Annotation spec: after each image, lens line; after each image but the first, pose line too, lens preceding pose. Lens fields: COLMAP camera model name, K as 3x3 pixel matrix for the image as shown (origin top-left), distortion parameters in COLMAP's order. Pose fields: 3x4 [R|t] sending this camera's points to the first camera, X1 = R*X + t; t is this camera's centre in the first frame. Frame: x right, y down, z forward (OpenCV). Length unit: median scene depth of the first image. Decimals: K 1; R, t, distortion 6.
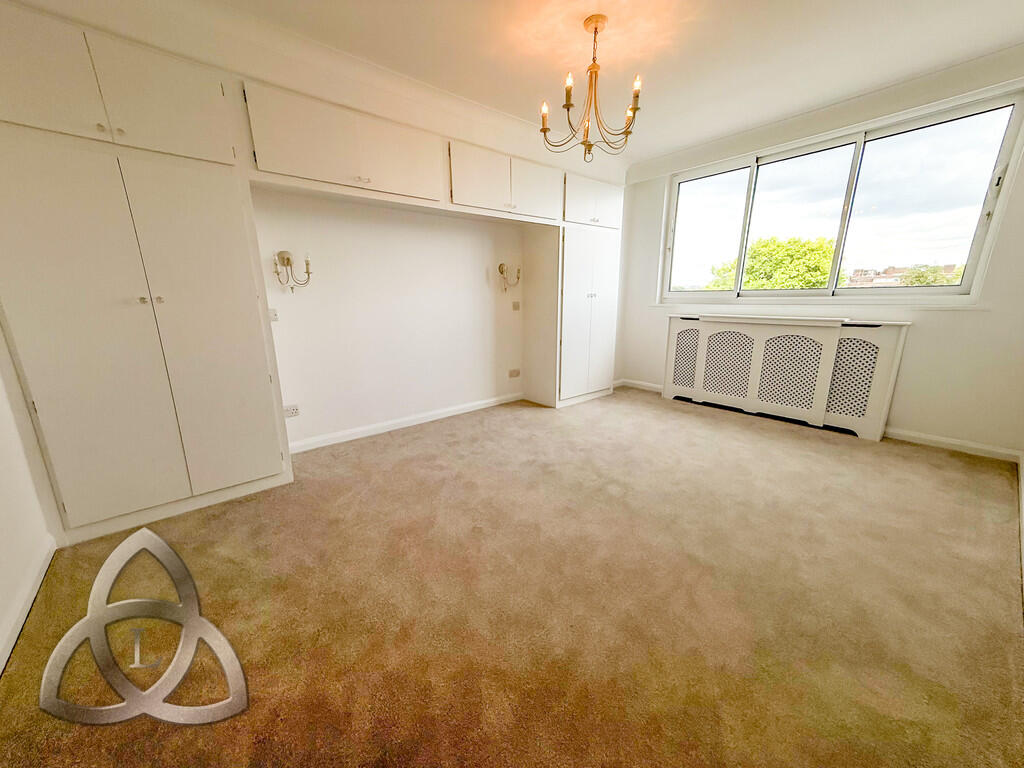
lens RADIAL K [[390.8, 0, 512.0], [0, 390.8, 384.0], [0, 0, 1]] dist [0.051933, 0.000583]
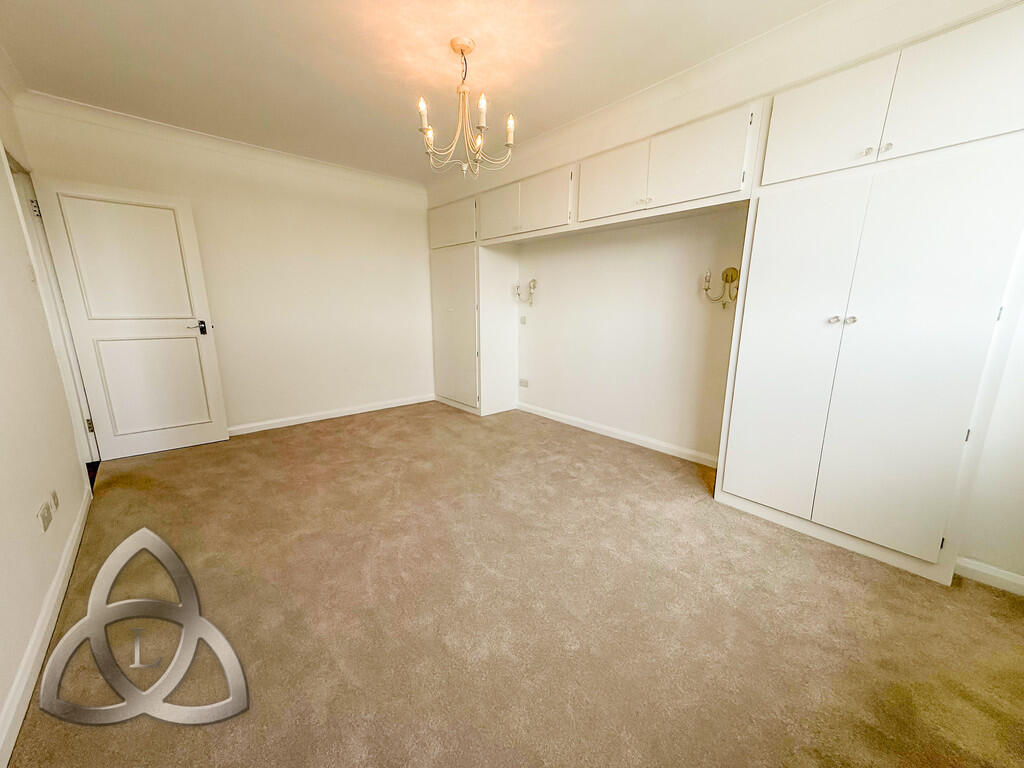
lens RADIAL K [[390.8, 0, 512.0], [0, 390.8, 384.0], [0, 0, 1]] dist [0.051933, 0.000583]
pose [[0.028415, 0.218105, -0.975512, 0.694031], [-0.228421, 0.951501, 0.206083, -0.171037], [0.973148, 0.216972, 0.076857, 0.630867]]
